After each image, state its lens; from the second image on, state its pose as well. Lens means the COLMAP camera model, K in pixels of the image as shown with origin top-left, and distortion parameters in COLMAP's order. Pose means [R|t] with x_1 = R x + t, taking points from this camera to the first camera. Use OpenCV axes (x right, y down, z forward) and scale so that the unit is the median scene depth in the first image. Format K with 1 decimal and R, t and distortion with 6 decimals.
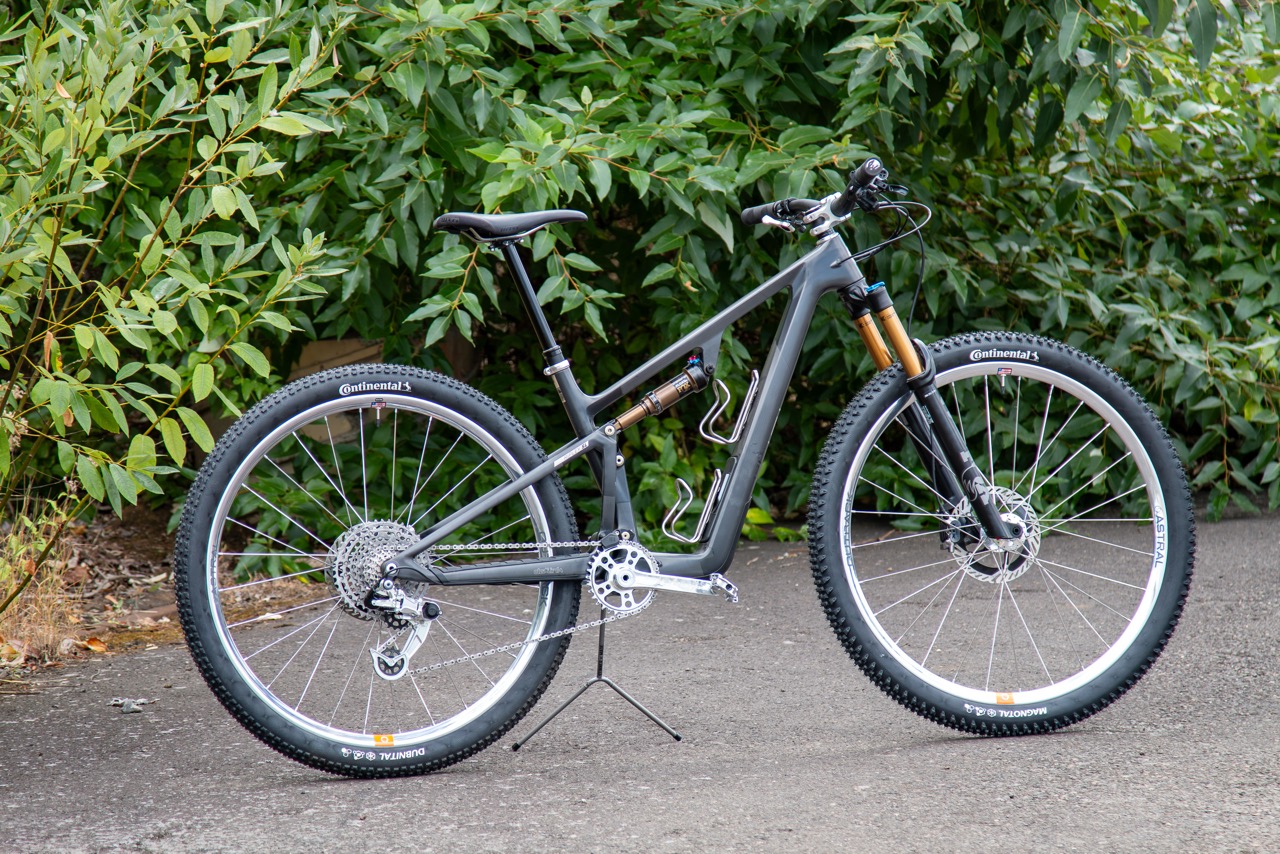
lens RADIAL K [[6137.8, 0, 647.7], [0, 6137.8, 421.0], [0, 0, 1]] dist [1.264075, 0.000000]
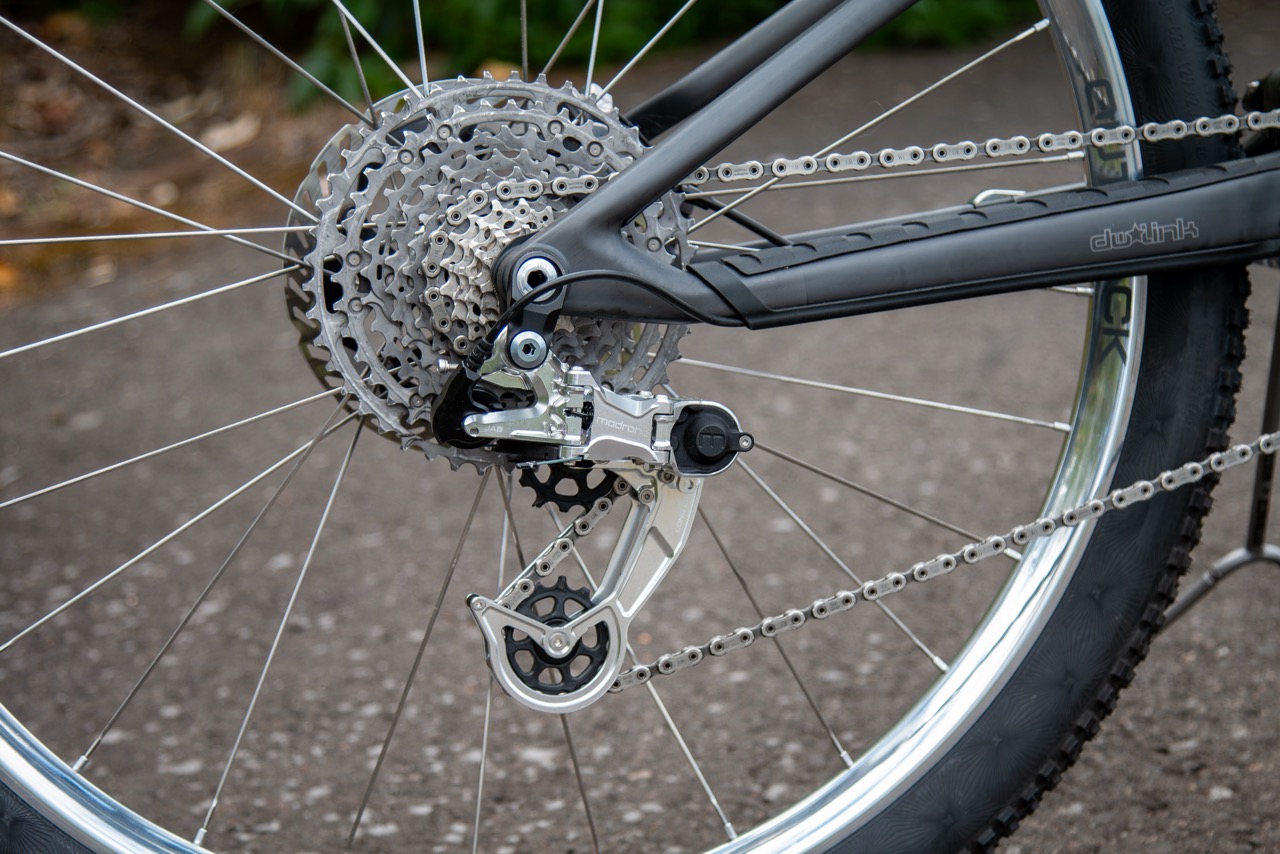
lens RADIAL K [[3693.7, 0, 641.3], [0, 3693.7, 431.0], [0, 0, 1]] dist [0.216340, 0.000000]
pose [[0.998571, -0.052277, -0.011091, -0.036069], [0.053344, 0.987503, 0.148297, 0.008395], [0.003200, -0.148677, 0.988881, 0.851542]]
